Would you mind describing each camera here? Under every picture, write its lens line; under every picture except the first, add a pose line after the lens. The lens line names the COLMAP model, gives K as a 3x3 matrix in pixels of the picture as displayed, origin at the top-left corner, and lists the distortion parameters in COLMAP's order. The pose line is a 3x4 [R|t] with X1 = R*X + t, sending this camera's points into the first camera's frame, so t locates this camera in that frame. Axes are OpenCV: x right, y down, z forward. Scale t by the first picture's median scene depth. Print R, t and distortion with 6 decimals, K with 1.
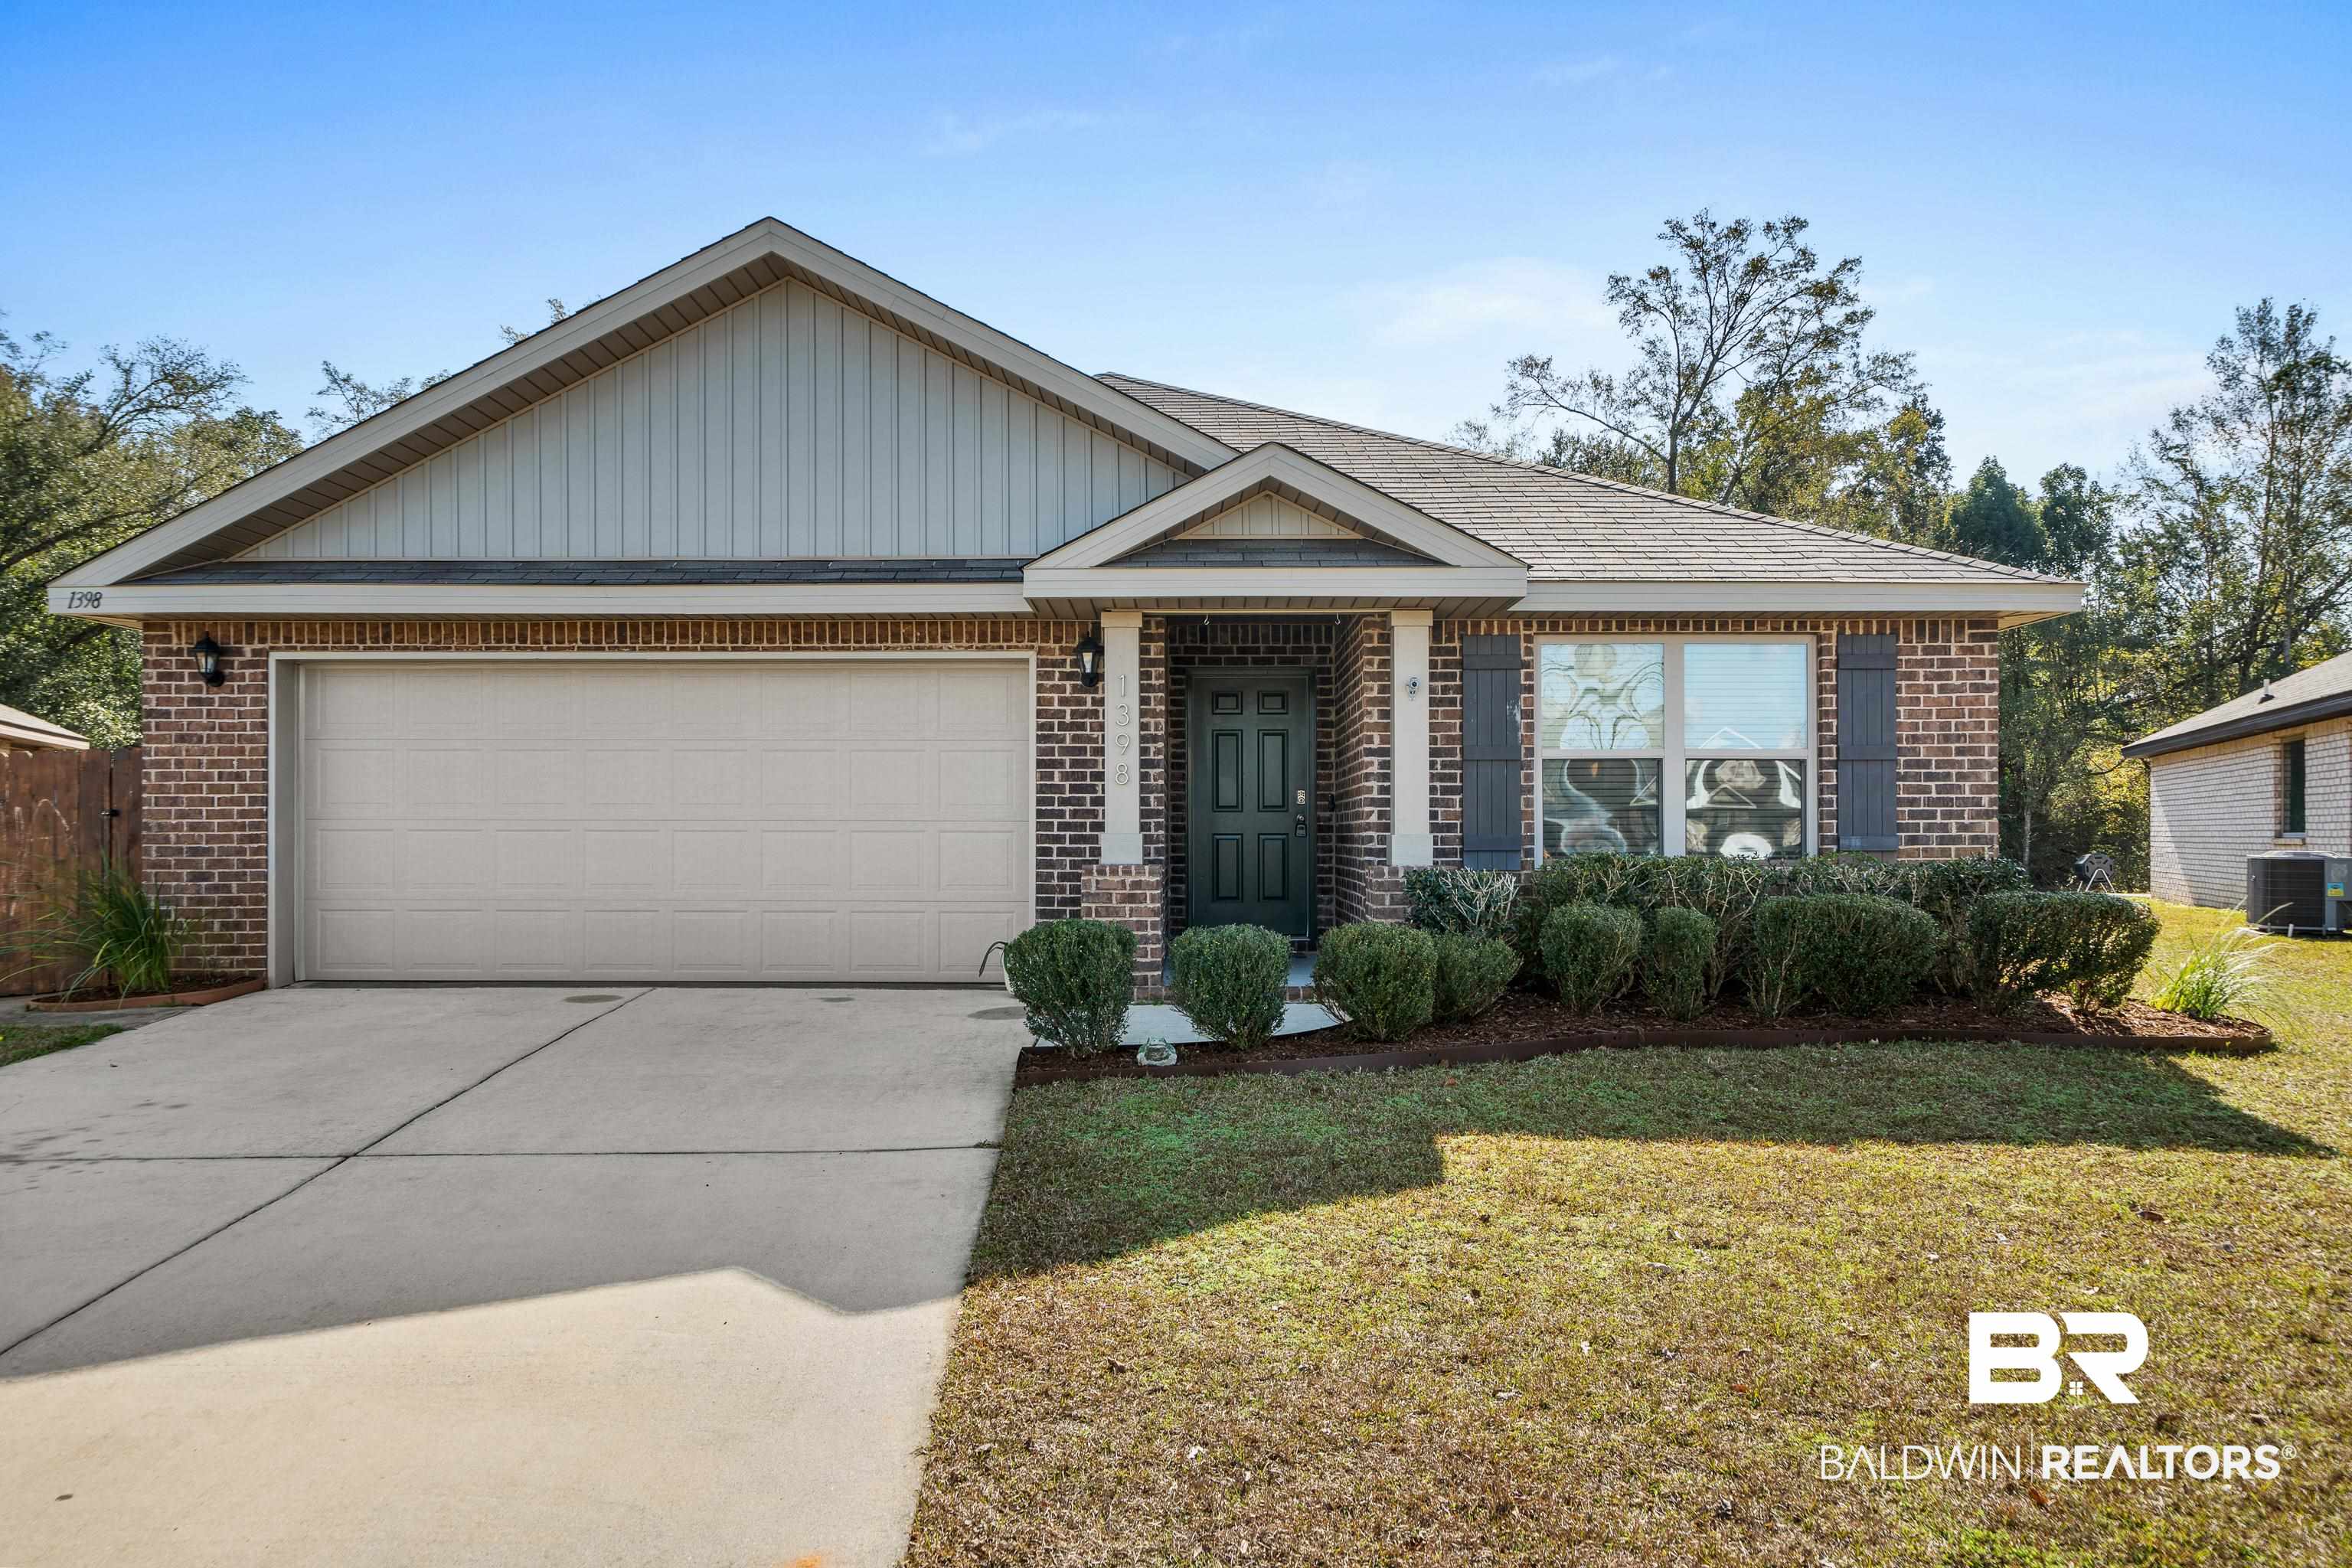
lens RADIAL K [[1627.2, 0, 1176.0], [0, 1627.2, 784.0], [0, 0, 1]] dist [0.002644, 0.001069]
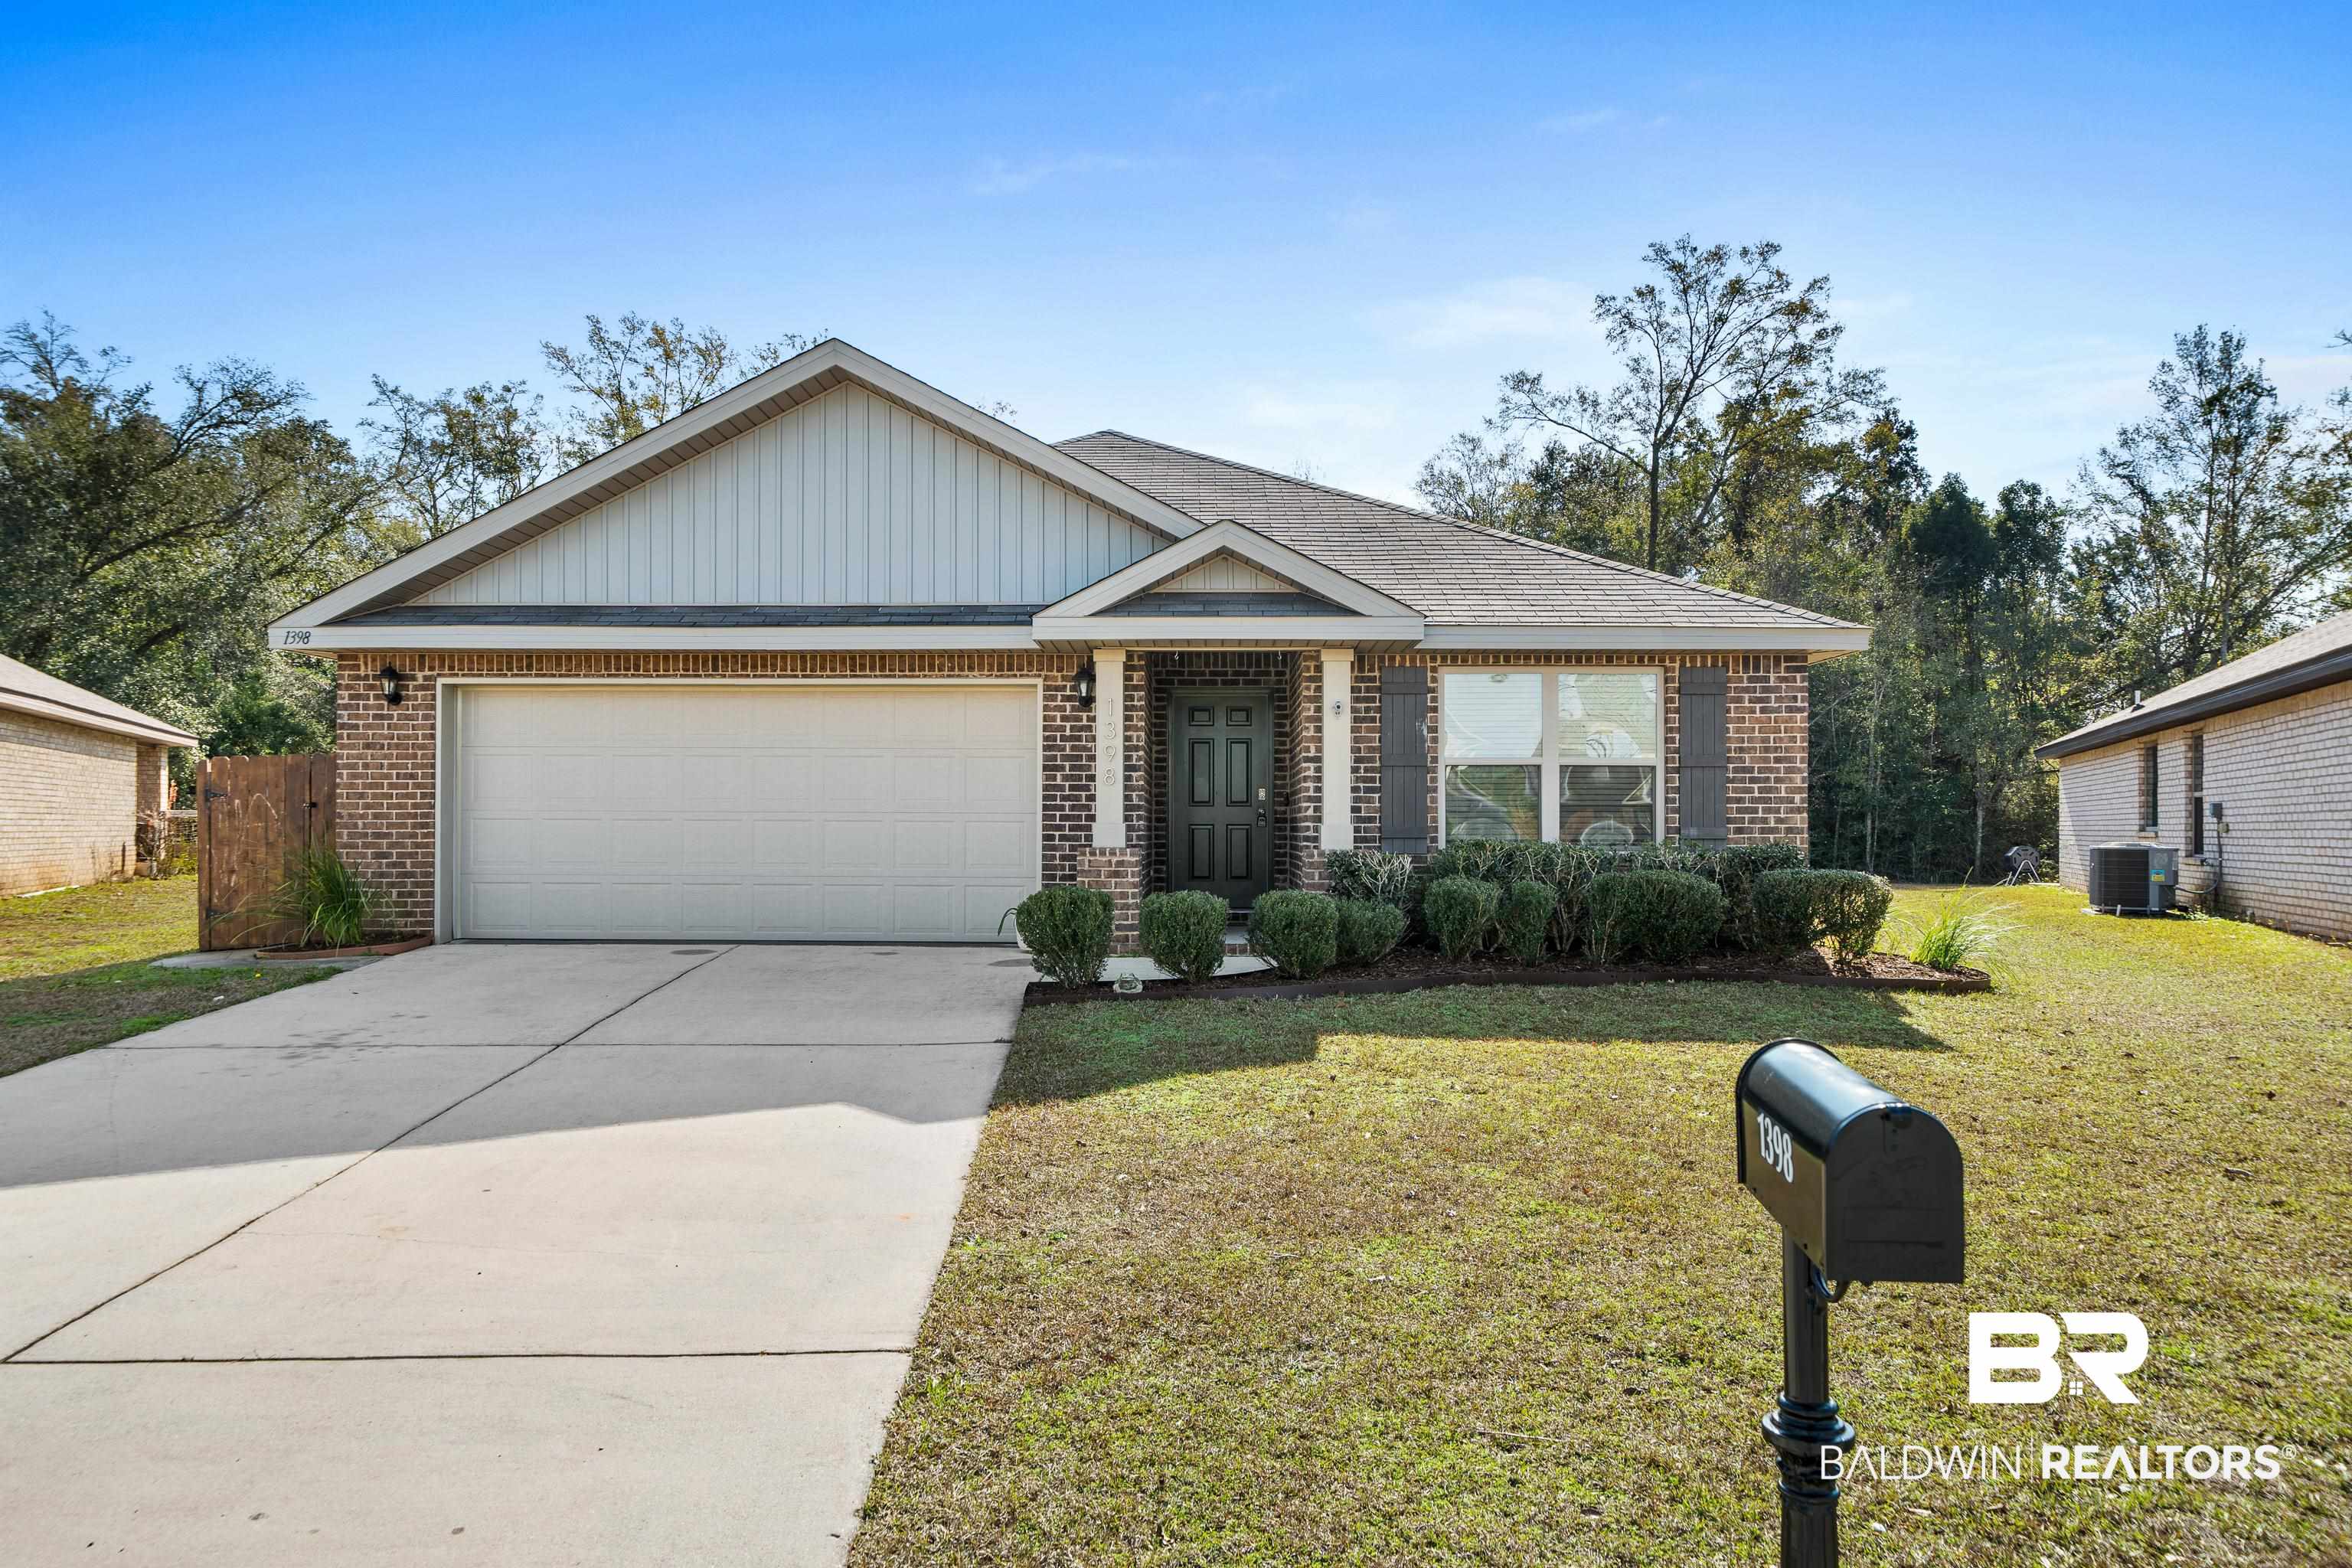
lens RADIAL K [[1627.2, 0, 1176.0], [0, 1627.2, 784.0], [0, 0, 1]] dist [0.002644, 0.001069]
pose [[0.999948, 0.002771, -0.009801, 0.029808], [-0.002726, 0.999986, 0.004628, -0.006067], [0.009813, -0.004601, 0.999941, -0.258650]]
